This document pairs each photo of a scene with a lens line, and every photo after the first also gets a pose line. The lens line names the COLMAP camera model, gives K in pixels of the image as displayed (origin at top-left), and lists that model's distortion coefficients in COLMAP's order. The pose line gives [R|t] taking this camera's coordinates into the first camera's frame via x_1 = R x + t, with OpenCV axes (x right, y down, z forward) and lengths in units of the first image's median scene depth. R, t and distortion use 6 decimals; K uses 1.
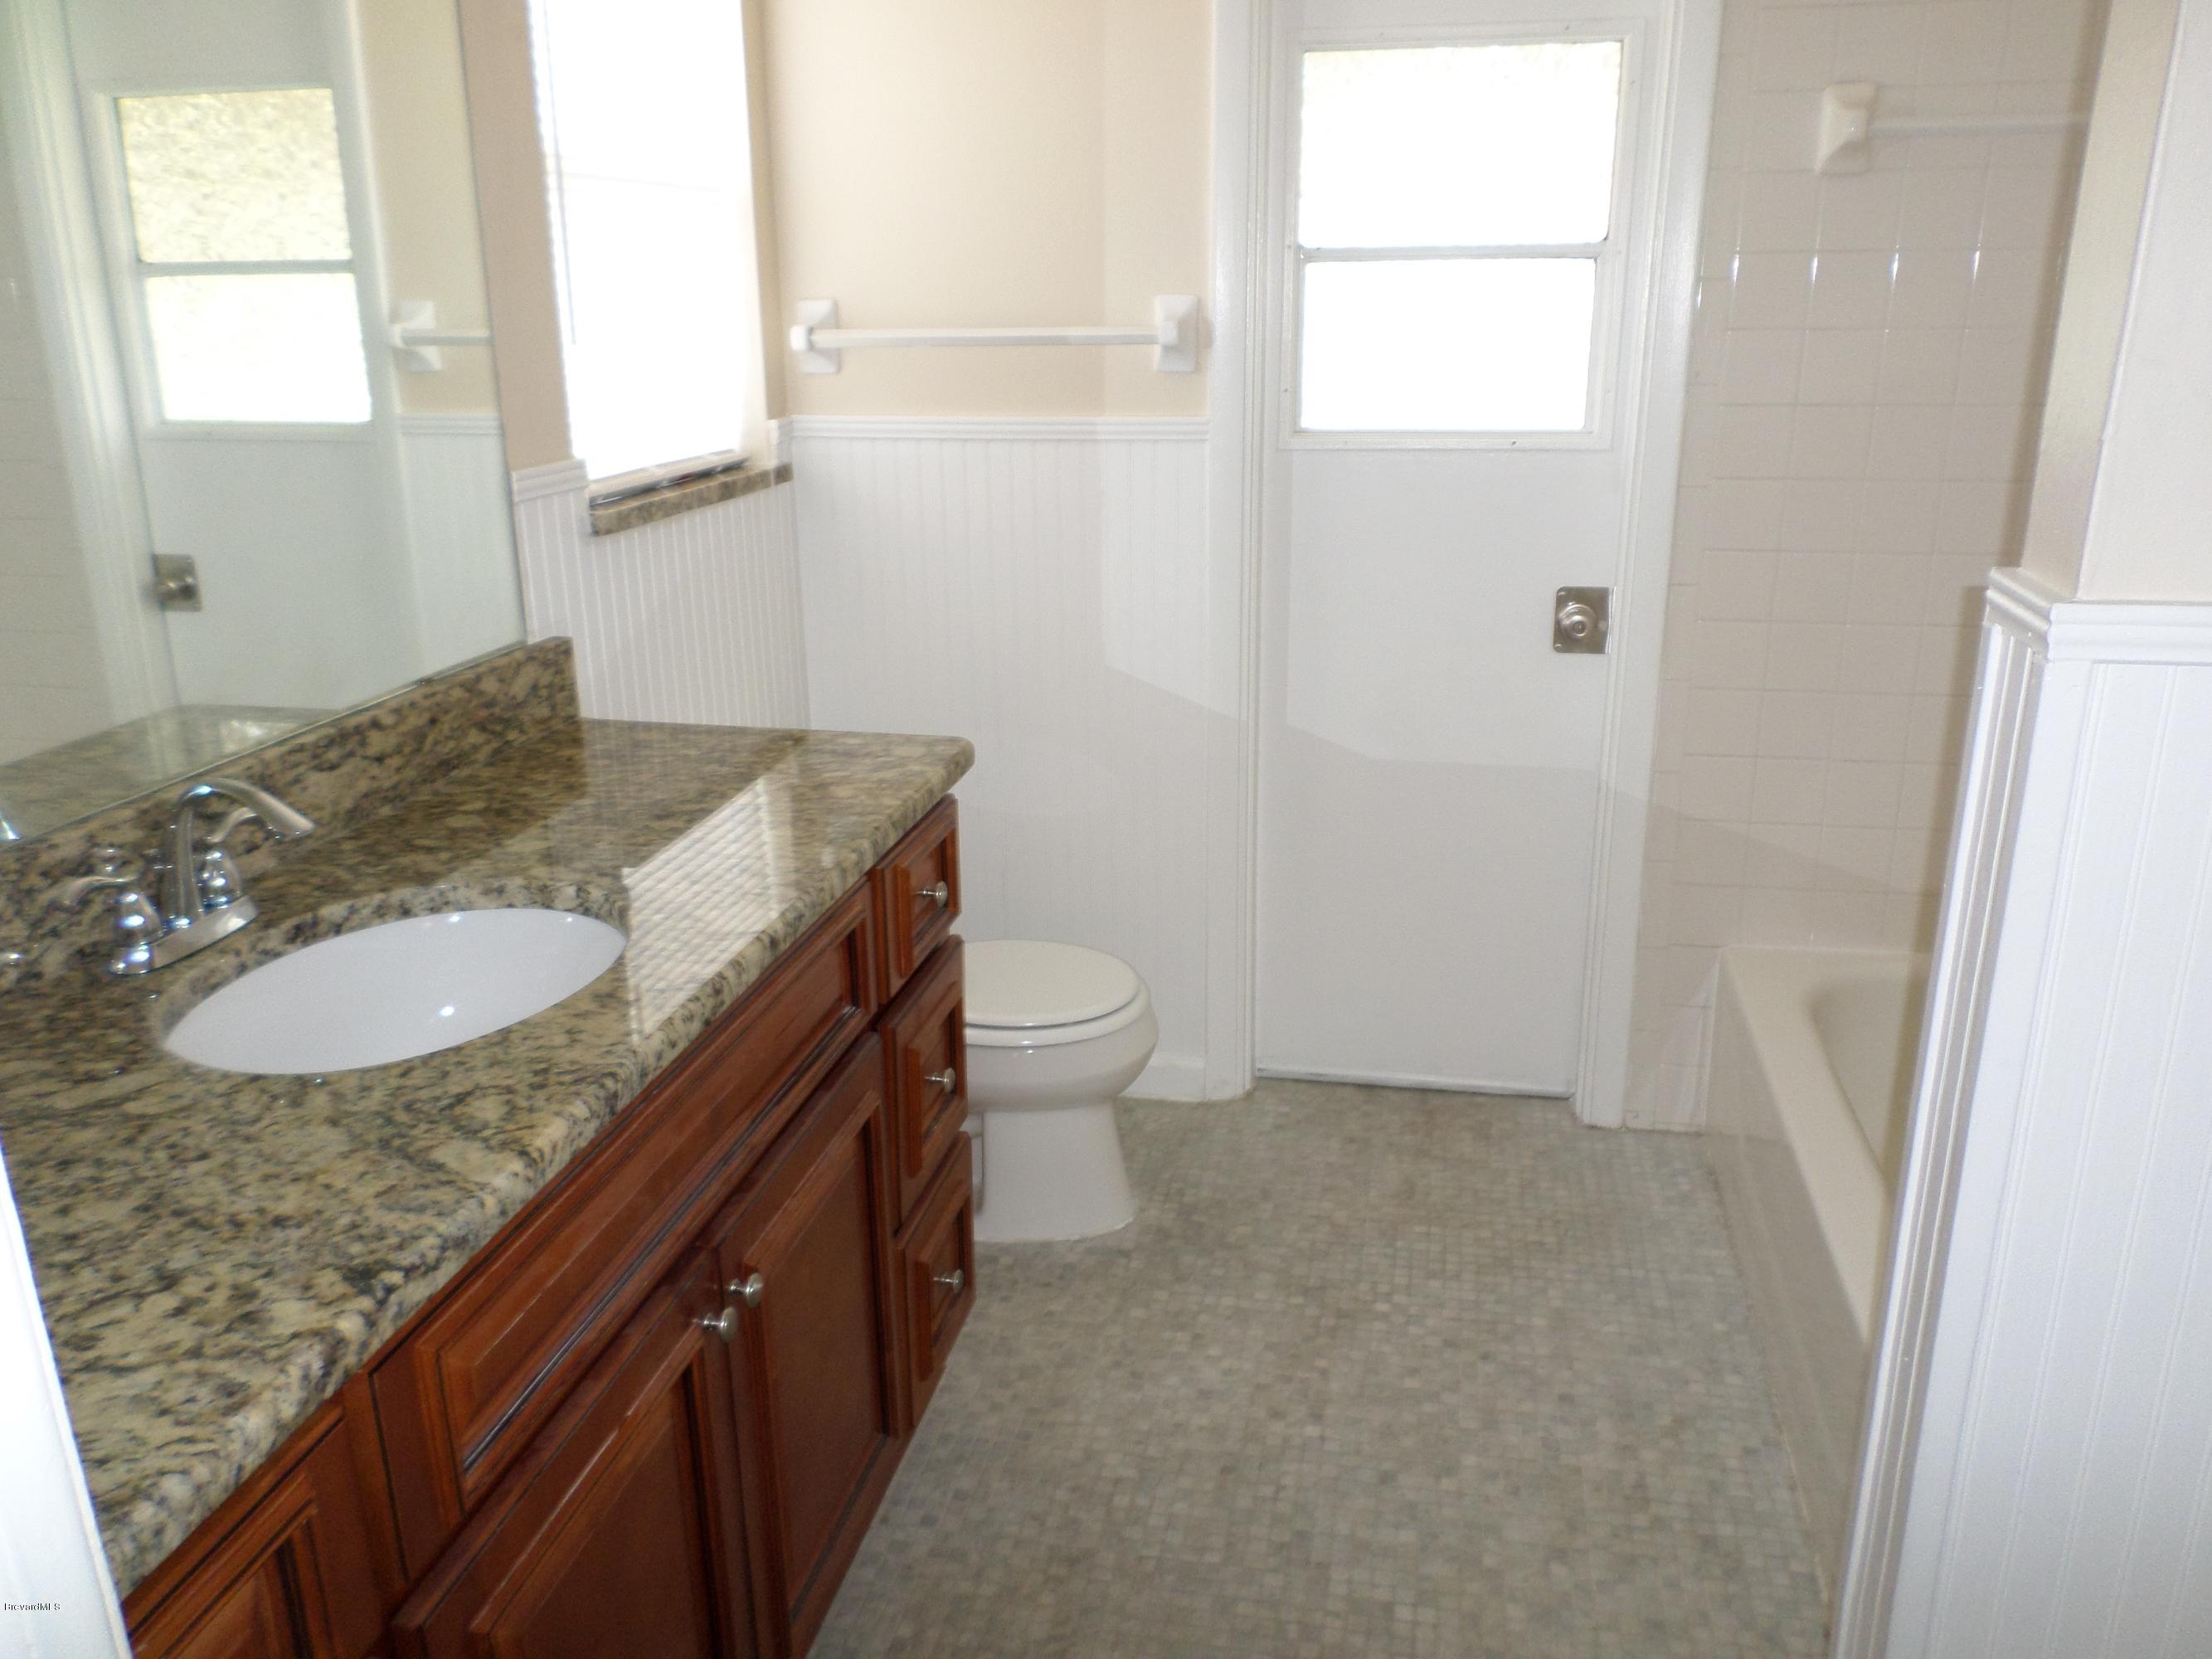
lens RADIAL K [[1675.5, 0, 1104.8], [0, 1675.5, 829.8], [0, 0, 1]] dist [-0.013213, -0.006910]
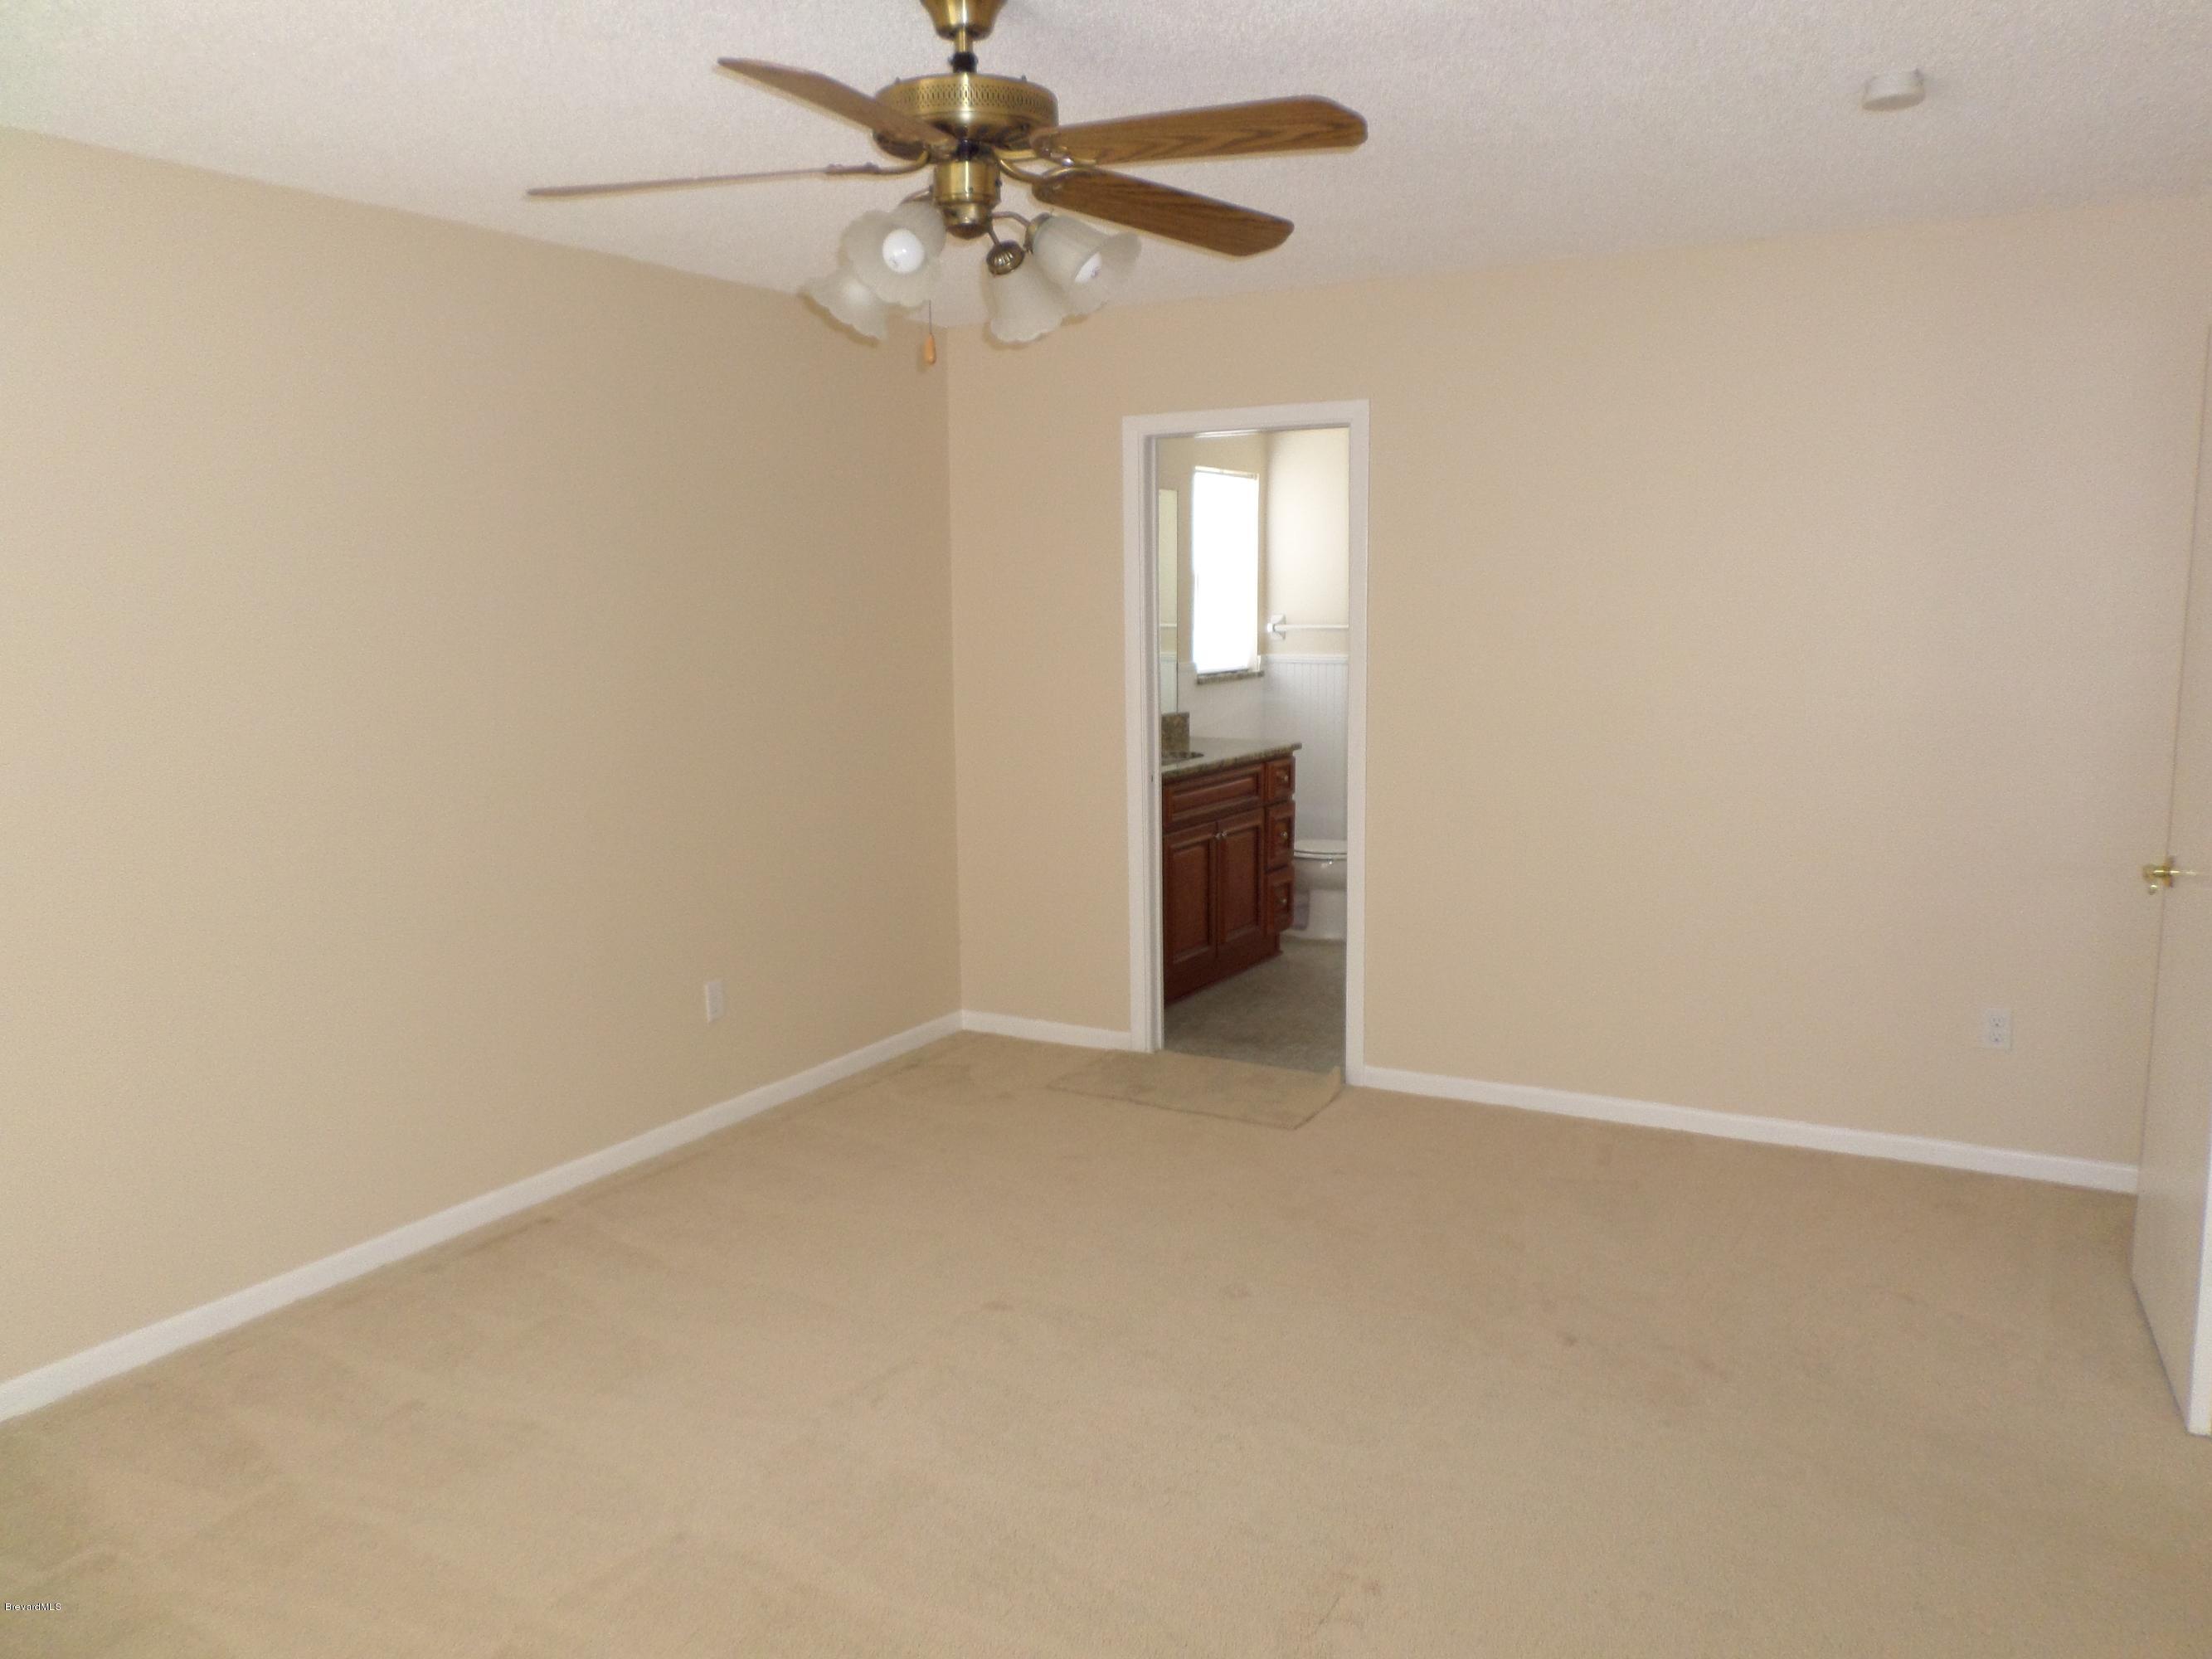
lens RADIAL K [[1675.5, 0, 1105.9], [0, 1675.5, 828.5], [0, 0, 1]] dist [-0.013213, -0.006910]
pose [[0.950412, 0.050980, -0.306786, 0.453239], [-0.100527, 0.983875, -0.147934, 0.503964], [0.294297, 0.171439, 0.940212, -1.745124]]
